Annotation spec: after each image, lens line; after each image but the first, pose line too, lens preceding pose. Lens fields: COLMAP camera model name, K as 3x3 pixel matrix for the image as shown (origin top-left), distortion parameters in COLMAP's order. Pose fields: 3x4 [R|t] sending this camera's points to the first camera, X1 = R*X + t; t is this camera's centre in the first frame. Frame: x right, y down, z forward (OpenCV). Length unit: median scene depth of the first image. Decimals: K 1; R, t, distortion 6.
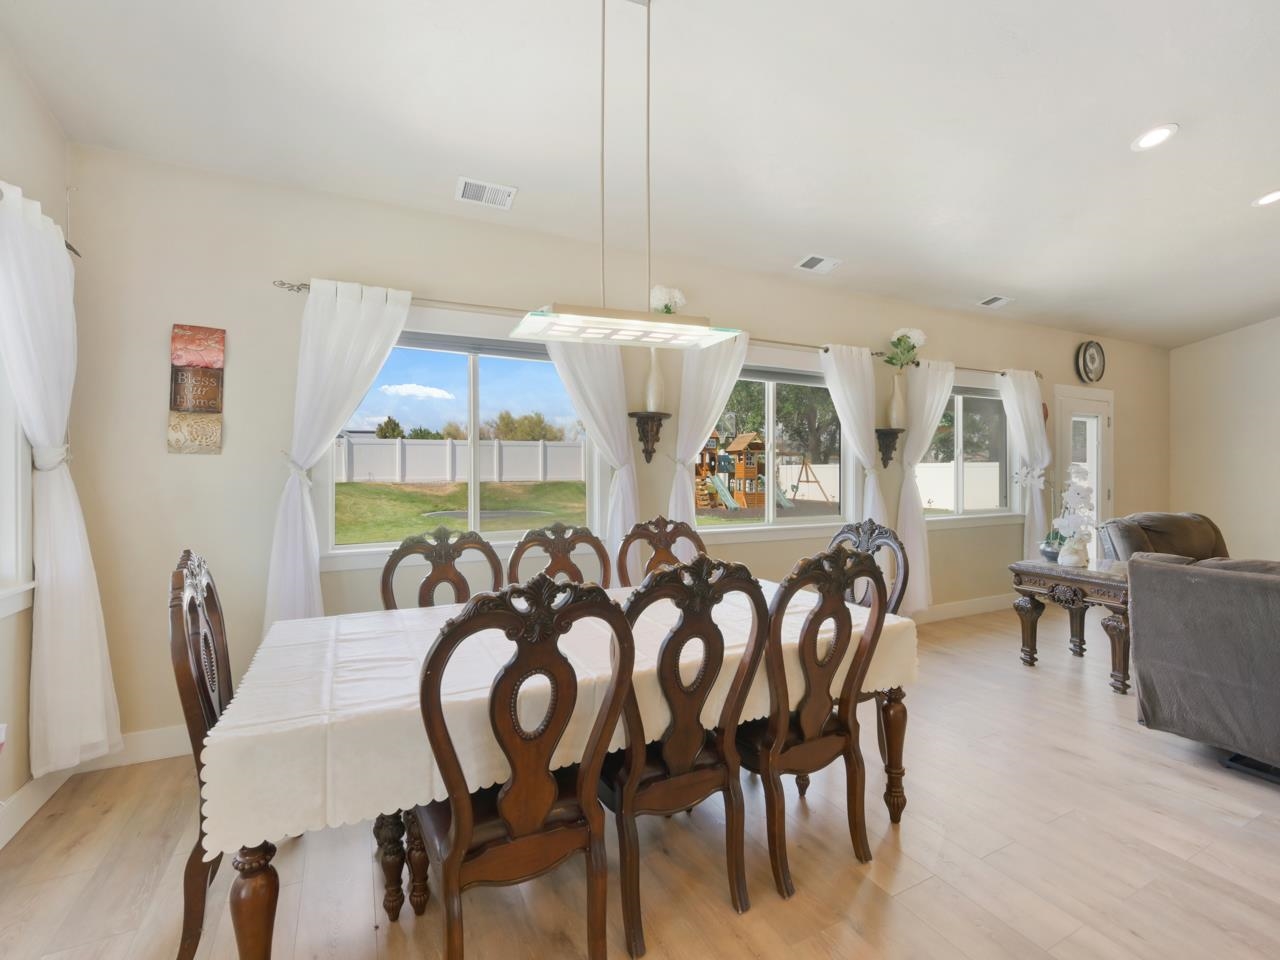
lens RADIAL K [[580.3, 0, 641.7], [0, 580.3, 467.2], [0, 0, 1]] dist [-0.002811, -0.000707]
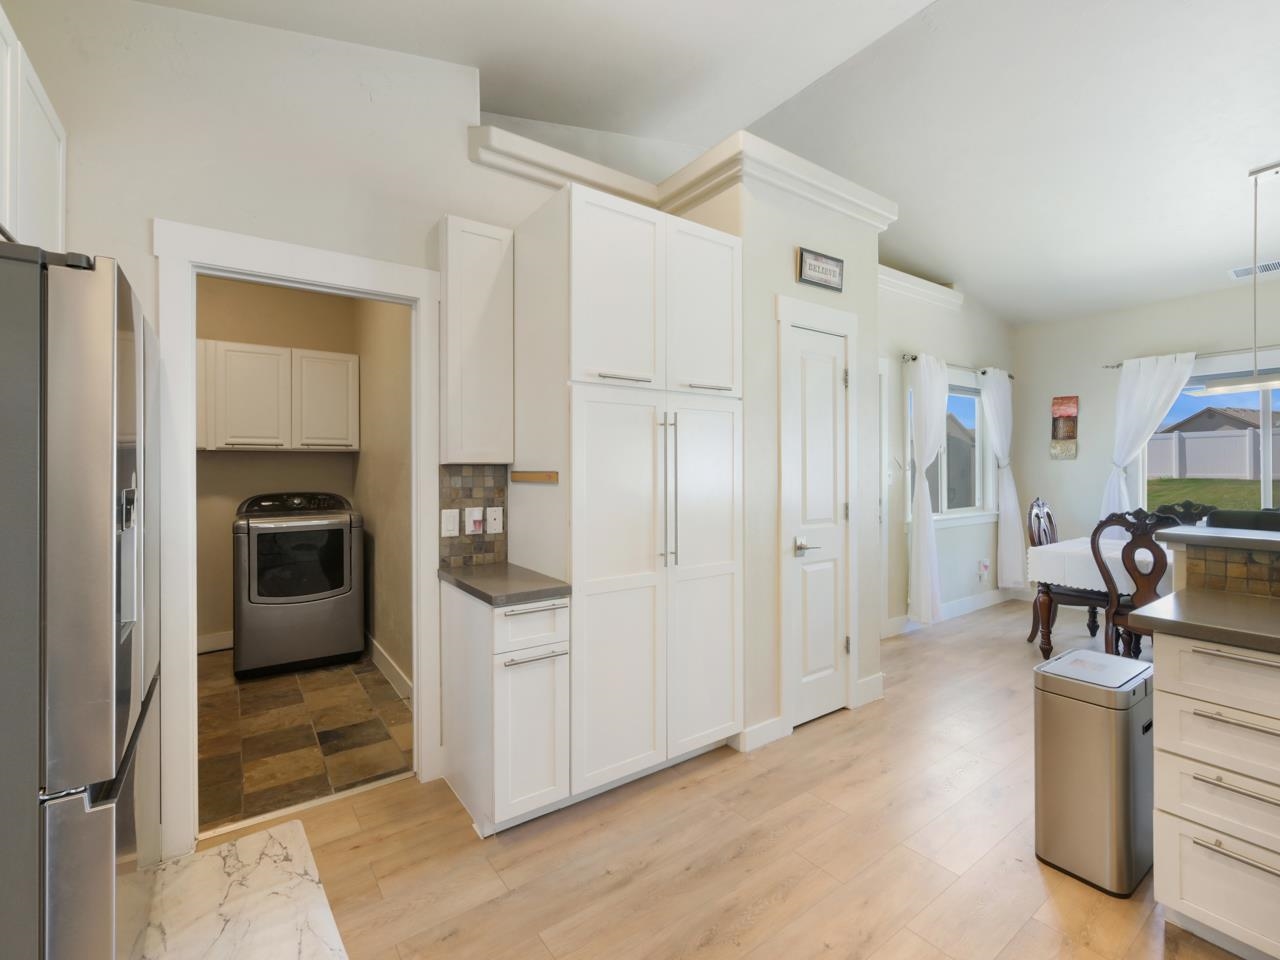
lens RADIAL K [[580.3, 0, 641.7], [0, 580.3, 467.2], [0, 0, 1]] dist [-0.002811, -0.000707]
pose [[0.172516, -0.000476, -0.985007, 0.977925], [0.009049, 0.999958, 0.001102, -0.012897], [0.984965, -0.009103, 0.172513, -0.810715]]
